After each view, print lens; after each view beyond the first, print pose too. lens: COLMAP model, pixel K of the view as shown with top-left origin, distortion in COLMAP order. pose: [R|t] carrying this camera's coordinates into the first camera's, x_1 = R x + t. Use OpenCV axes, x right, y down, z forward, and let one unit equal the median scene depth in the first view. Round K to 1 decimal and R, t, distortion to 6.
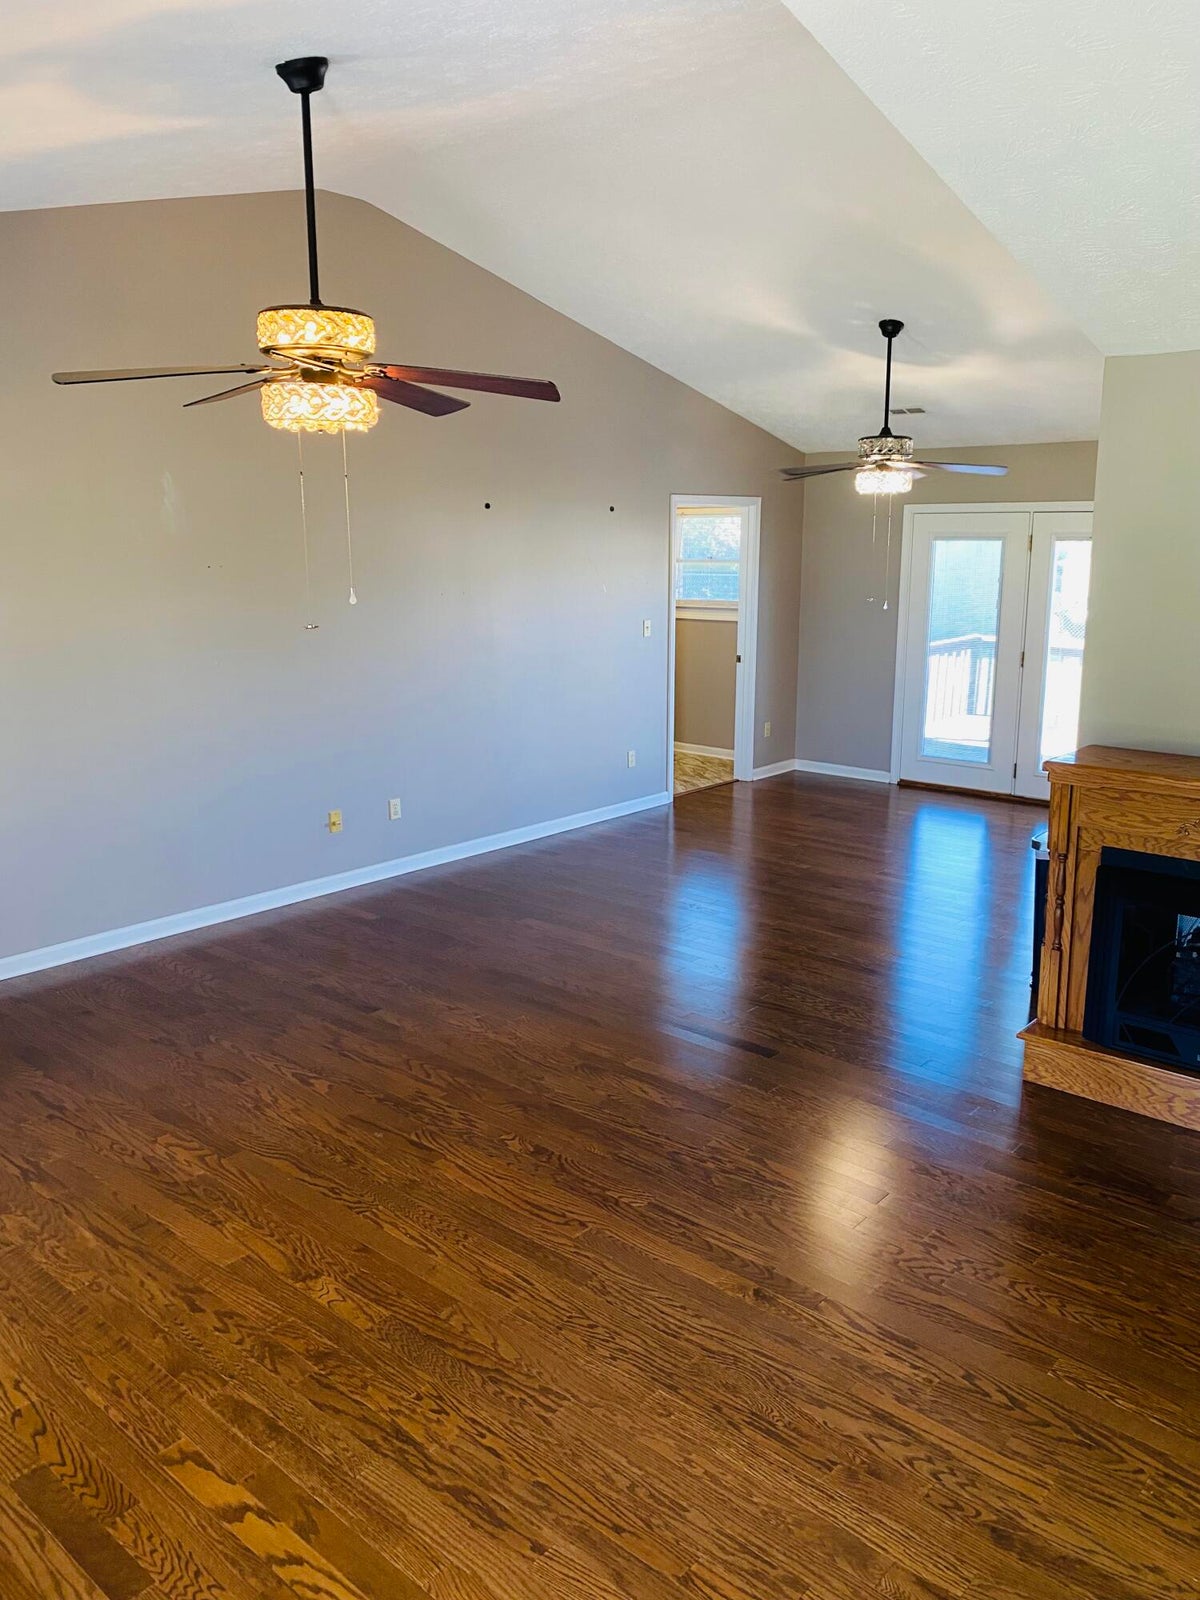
lens RADIAL K [[1237.9, 0, 600.0], [0, 1237.9, 800.0], [0, 0, 1]] dist [0.004149, -0.008909]
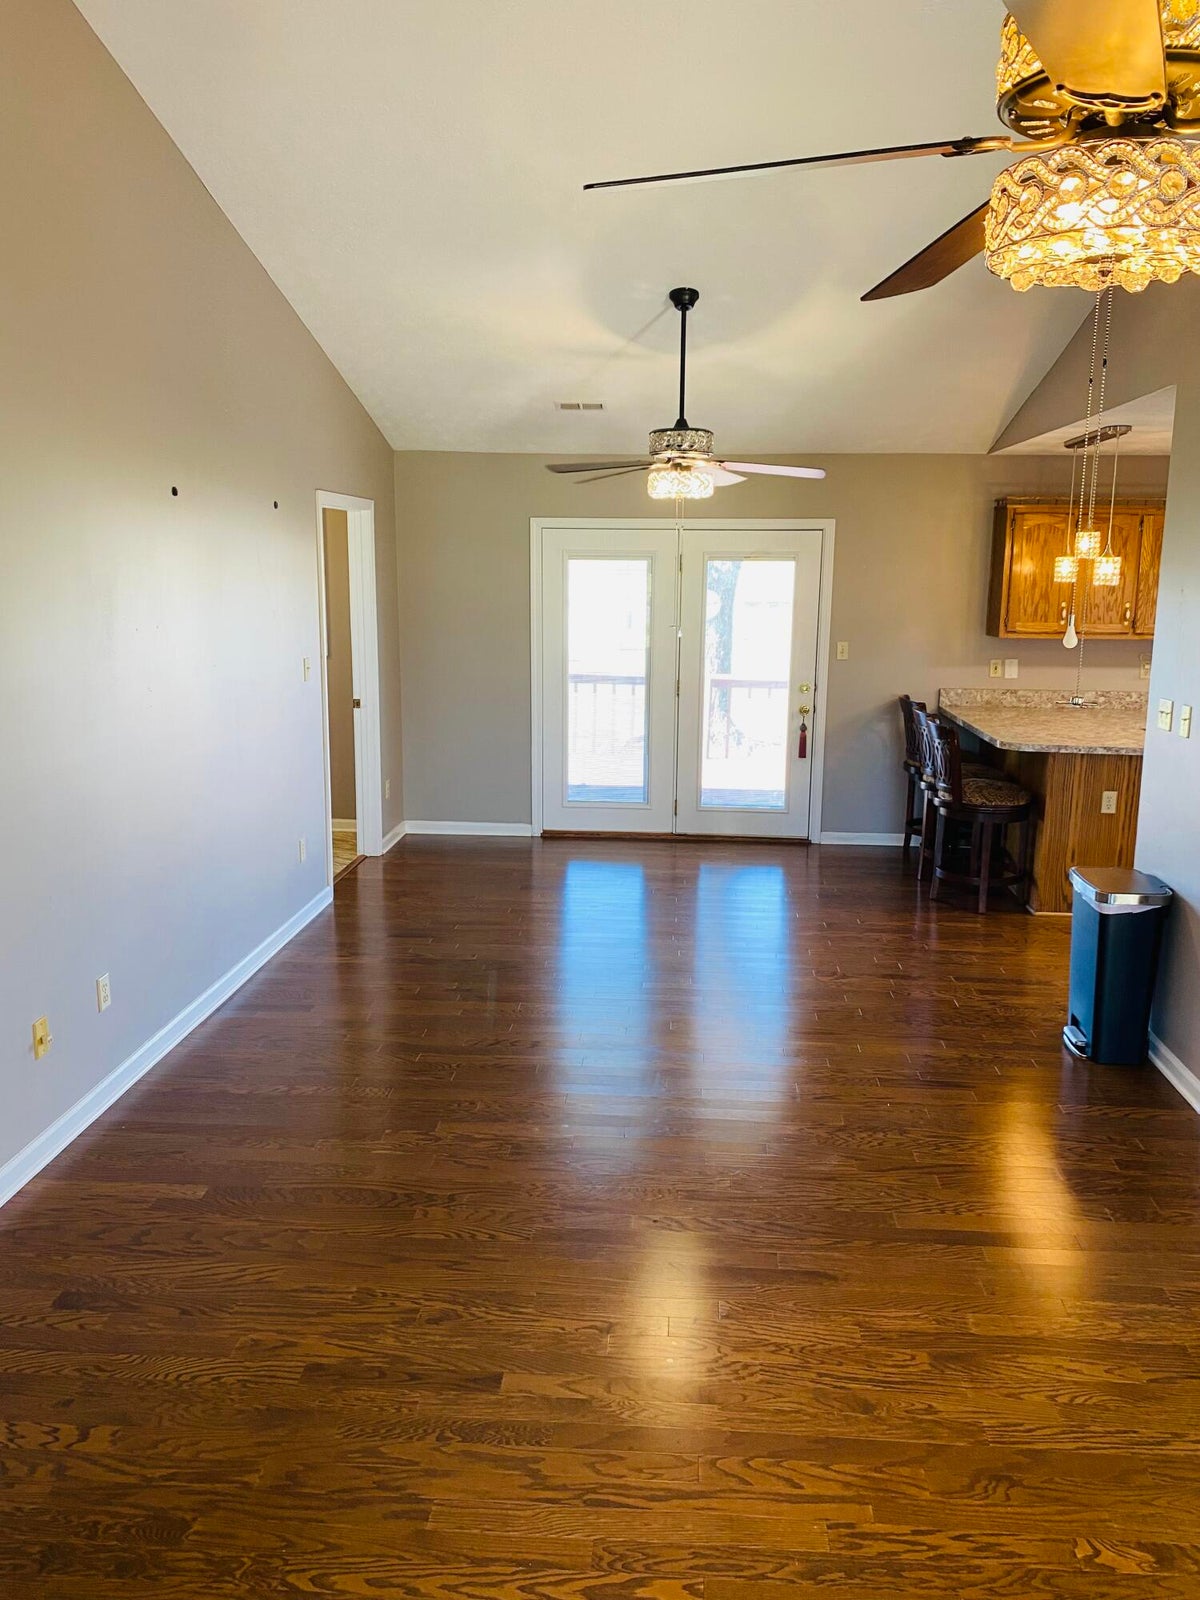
lens RADIAL K [[1237.9, 0, 600.0], [0, 1237.9, 800.0], [0, 0, 1]] dist [0.004149, -0.008909]
pose [[0.790875, -0.108362, 0.602308, -0.400155], [0.118650, 0.992674, 0.022796, -0.085982], [-0.600366, 0.053435, 0.797938, 0.453420]]
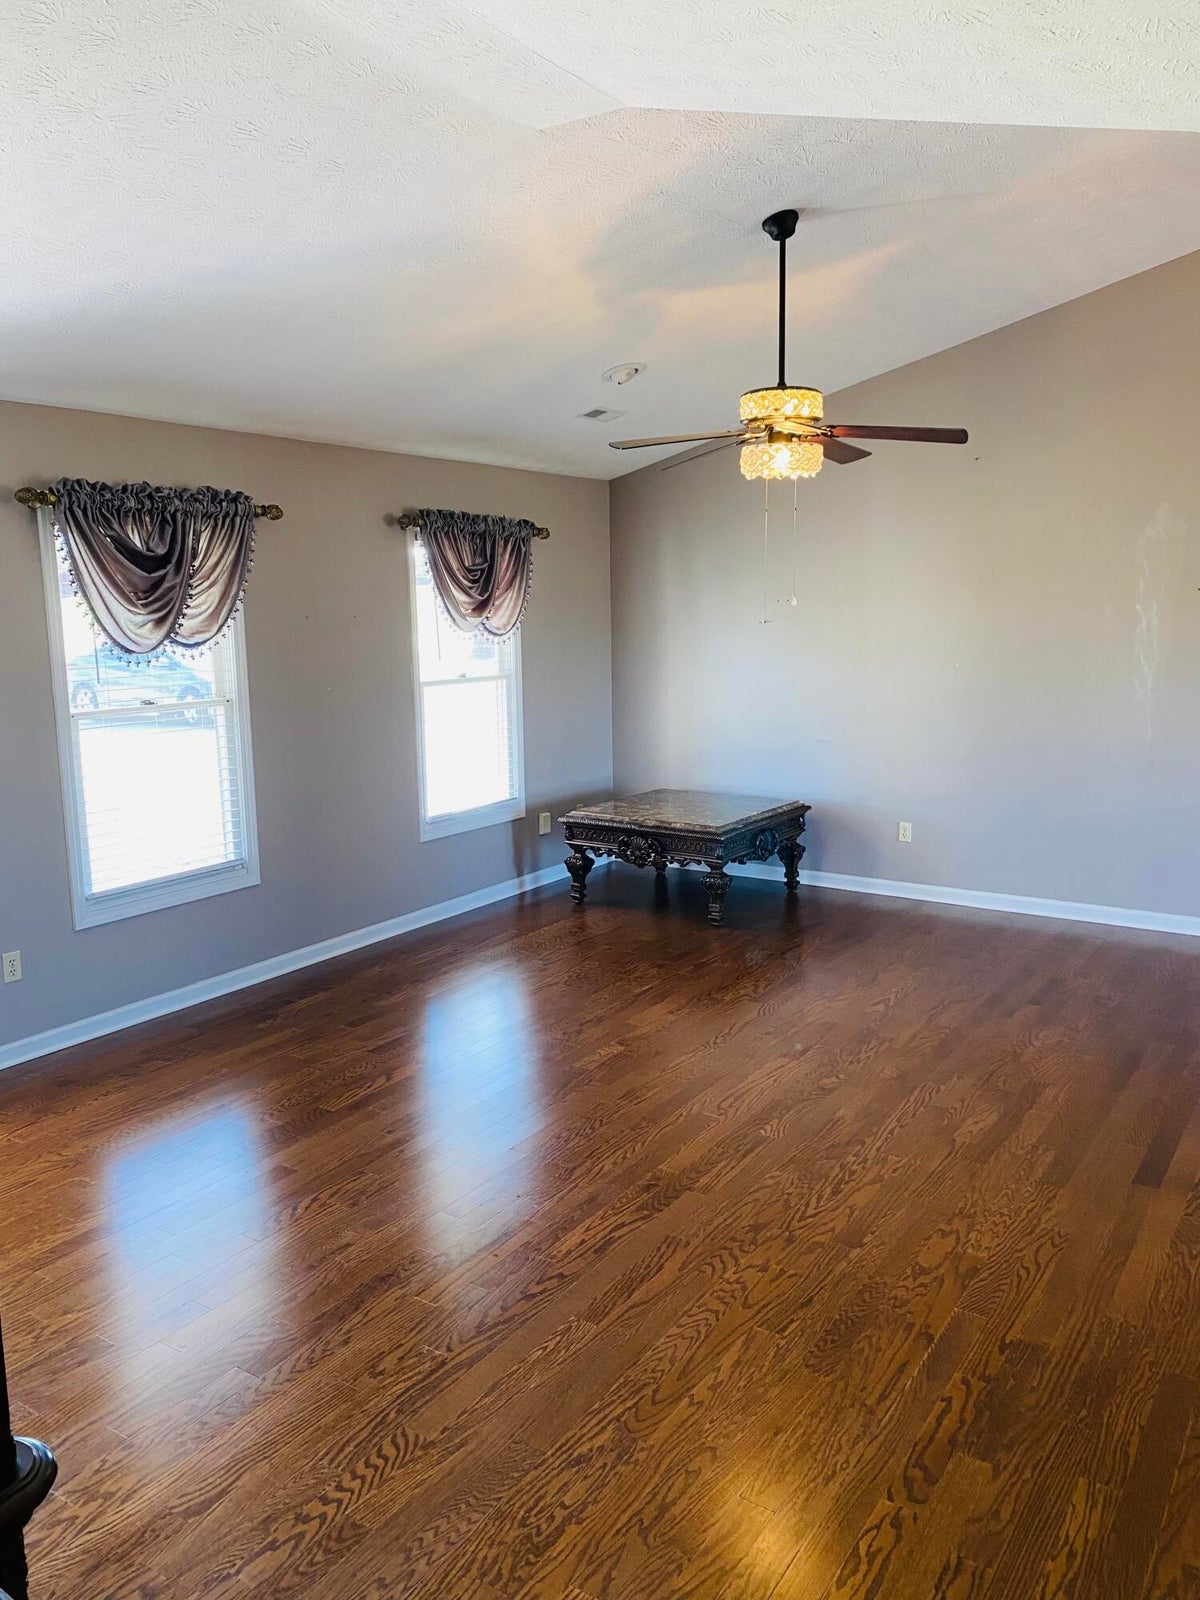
lens RADIAL K [[1201.9, 0, 600.0], [0, 1201.9, 800.0], [0, 0, 1]] dist [0.029686, -0.002202]
pose [[0.146400, 0.177615, -0.973149, 0.649124], [-0.208795, 0.967134, 0.145106, -0.062593], [0.966939, 0.181945, 0.178674, 0.376242]]
